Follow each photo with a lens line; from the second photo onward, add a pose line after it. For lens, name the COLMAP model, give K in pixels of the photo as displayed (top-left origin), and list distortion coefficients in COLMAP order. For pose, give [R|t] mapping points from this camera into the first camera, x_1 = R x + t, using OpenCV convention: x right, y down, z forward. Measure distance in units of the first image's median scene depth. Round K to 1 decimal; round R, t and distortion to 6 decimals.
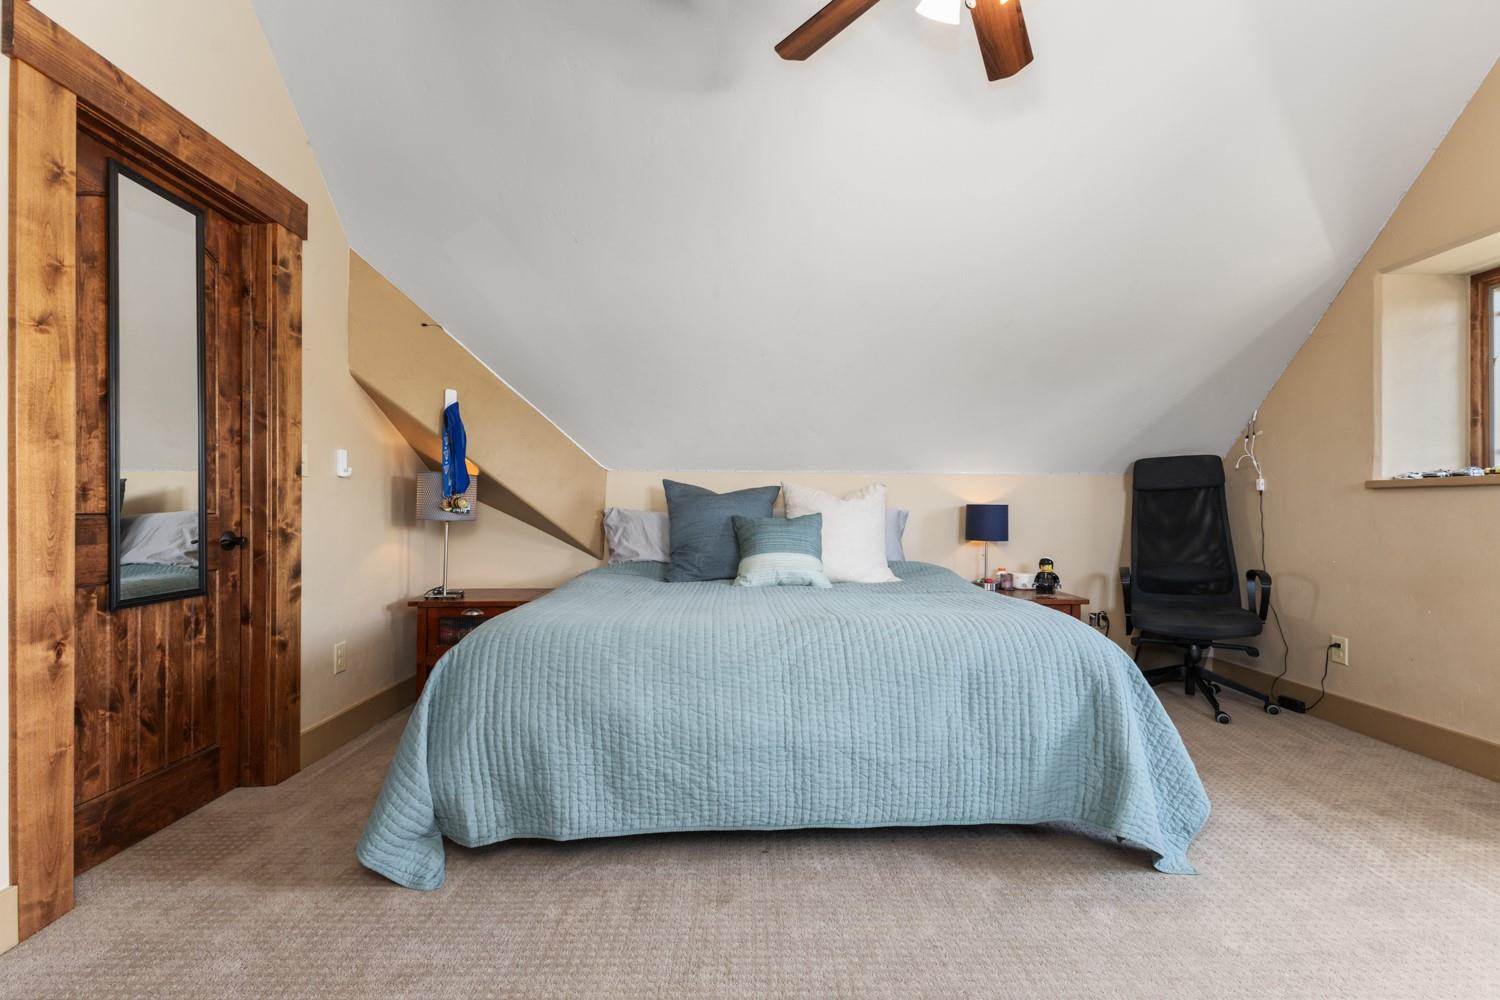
lens RADIAL K [[682.4, 0, 750.0], [0, 682.4, 500.0], [0, 0, 1]] dist [0.001515, 0.000137]
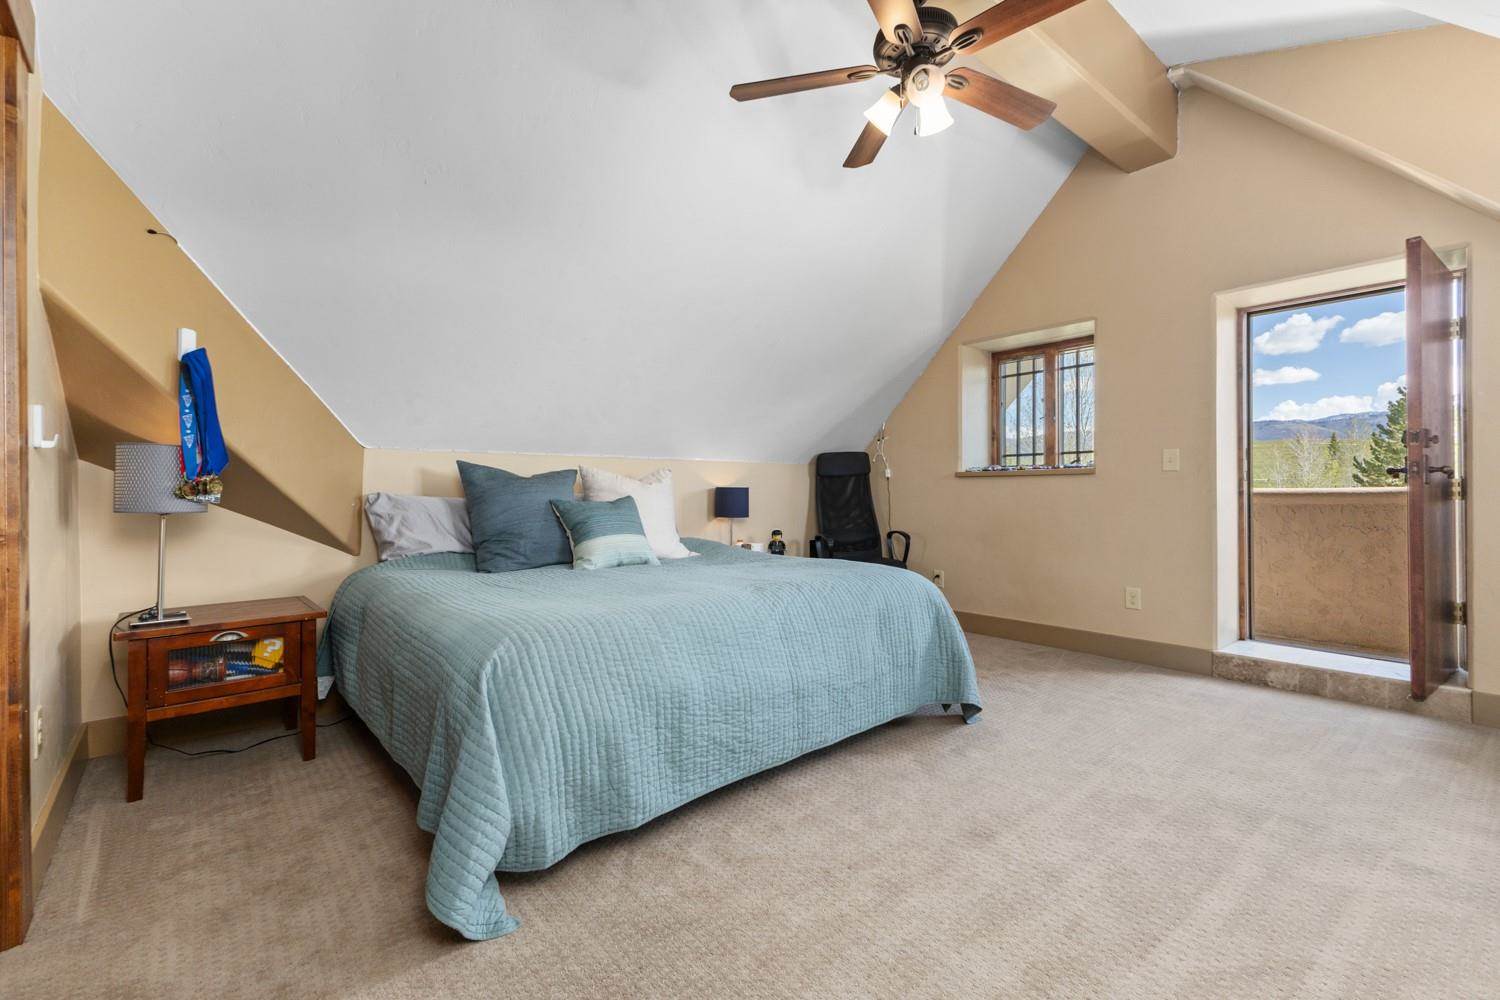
lens RADIAL K [[663.0, 0, 764.7], [0, 663.0, 481.5], [0, 0, 1]] dist [0.002915, 0.000388]
pose [[0.772539, 0.002108, 0.634964, -0.642703], [-0.002146, 0.999997, -0.000709, -0.005524], [-0.634964, -0.000815, 0.772542, 0.114104]]
